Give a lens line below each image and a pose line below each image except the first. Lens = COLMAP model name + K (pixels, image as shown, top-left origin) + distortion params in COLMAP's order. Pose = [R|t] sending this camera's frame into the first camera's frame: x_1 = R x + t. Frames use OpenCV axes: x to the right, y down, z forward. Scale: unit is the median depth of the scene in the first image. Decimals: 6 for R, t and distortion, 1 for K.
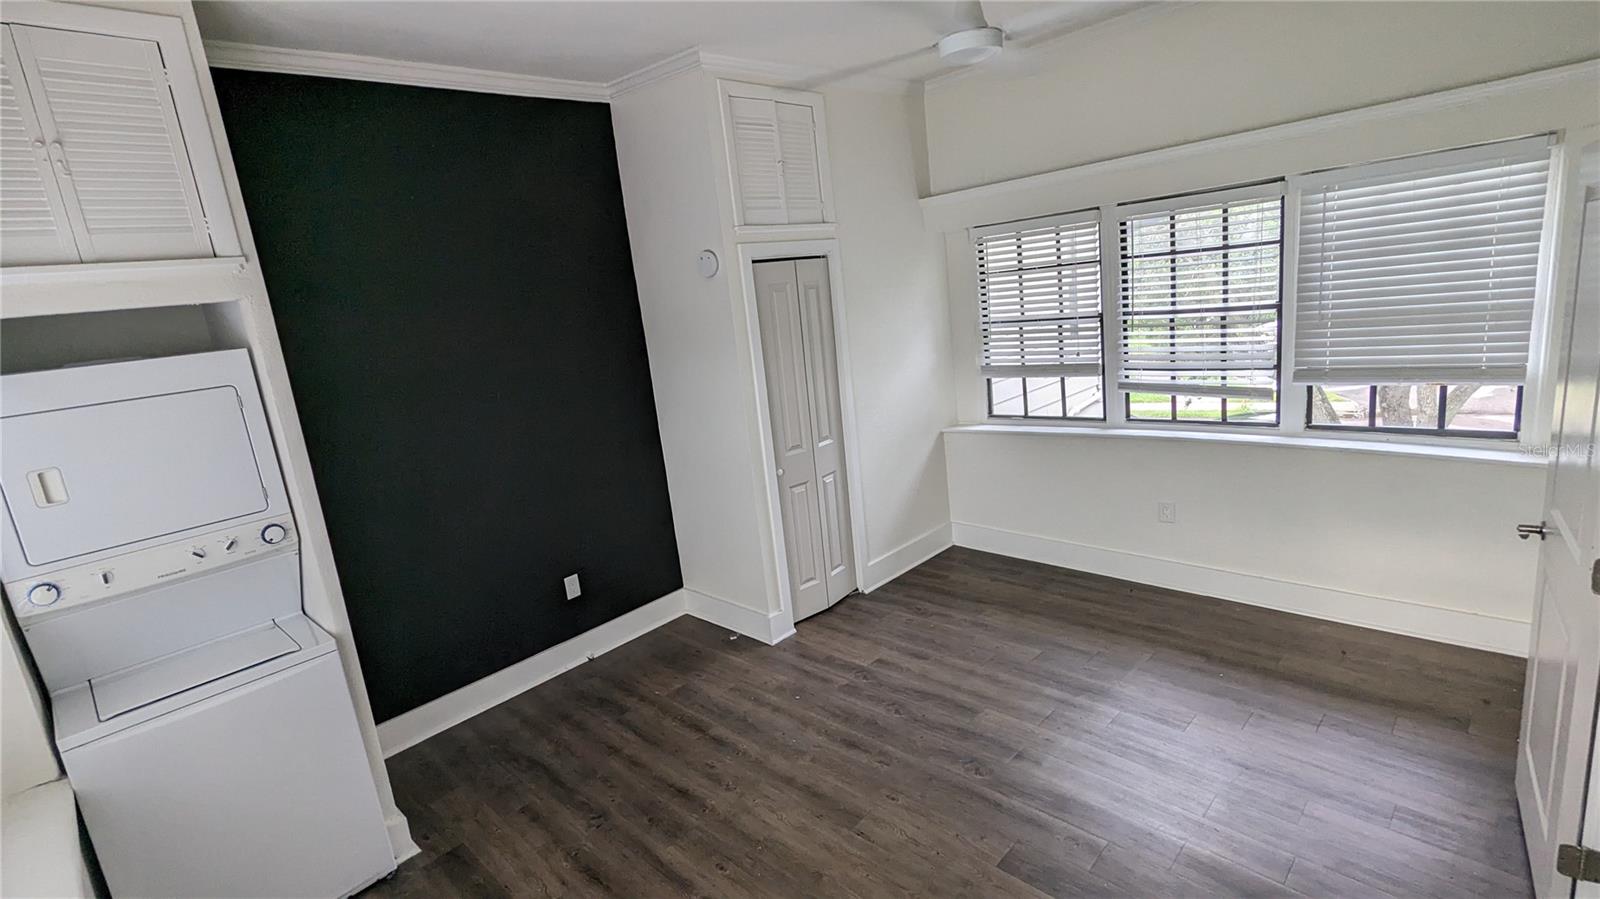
lens RADIAL K [[755.6, 0, 793.7], [0, 755.6, 447.7], [0, 0, 1]] dist [-0.001066, -0.000525]
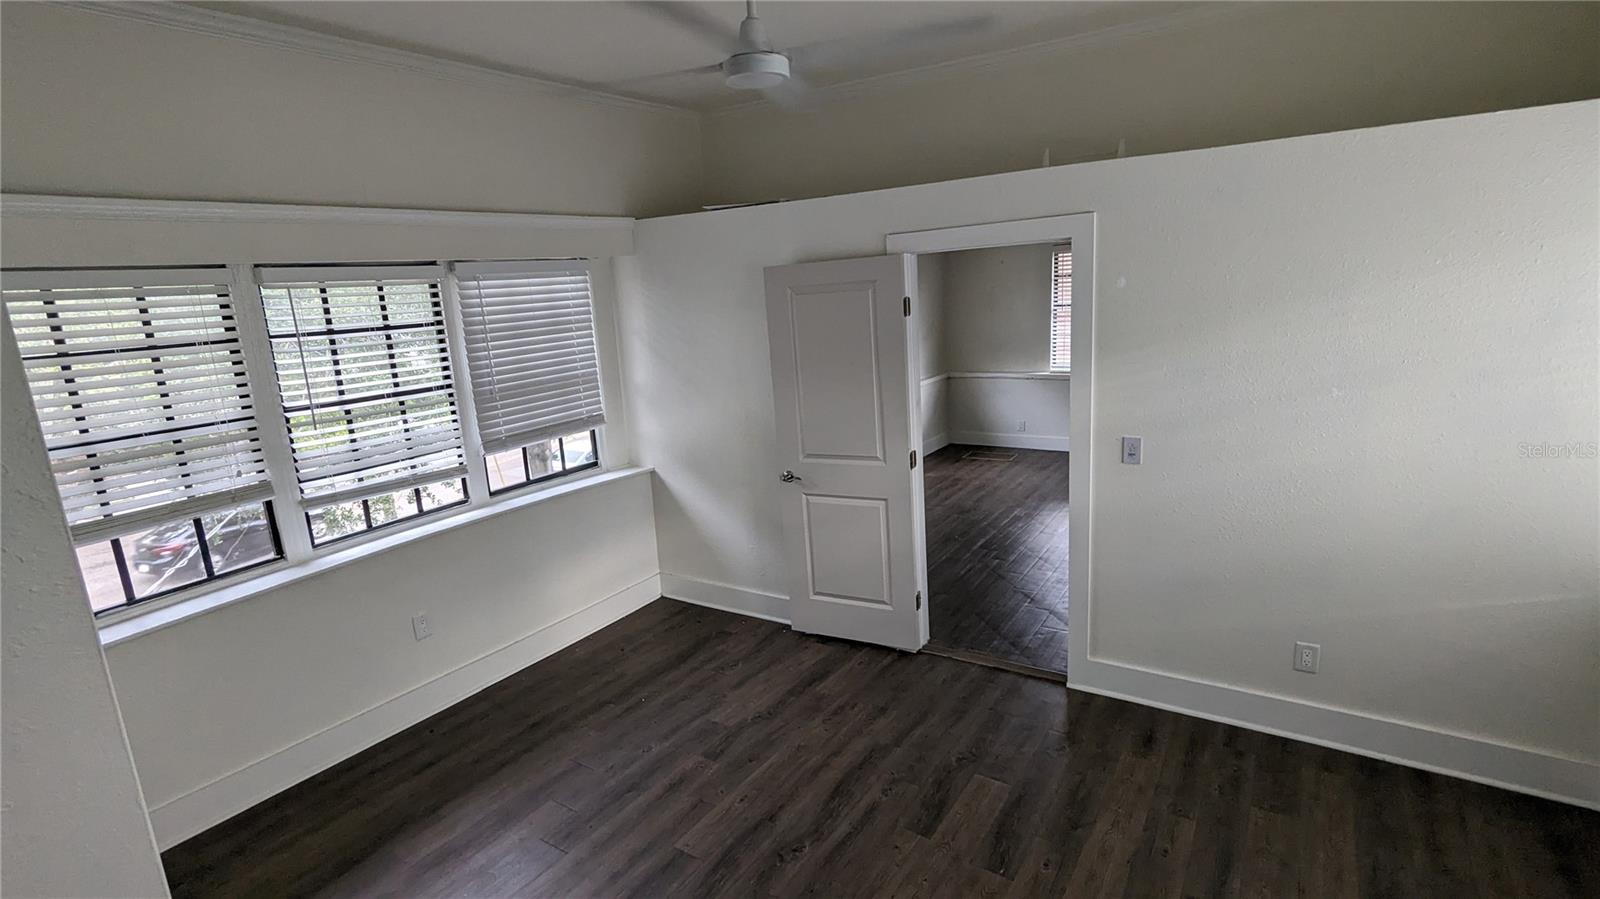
lens RADIAL K [[755.6, 0, 789.5], [0, 755.6, 454.9], [0, 0, 1]] dist [-0.001066, -0.000525]
pose [[-0.174199, -0.089587, 0.980627, -0.442698], [0.289978, 0.947027, 0.138029, -0.106822], [-0.941046, 0.308405, -0.138993, 0.735280]]
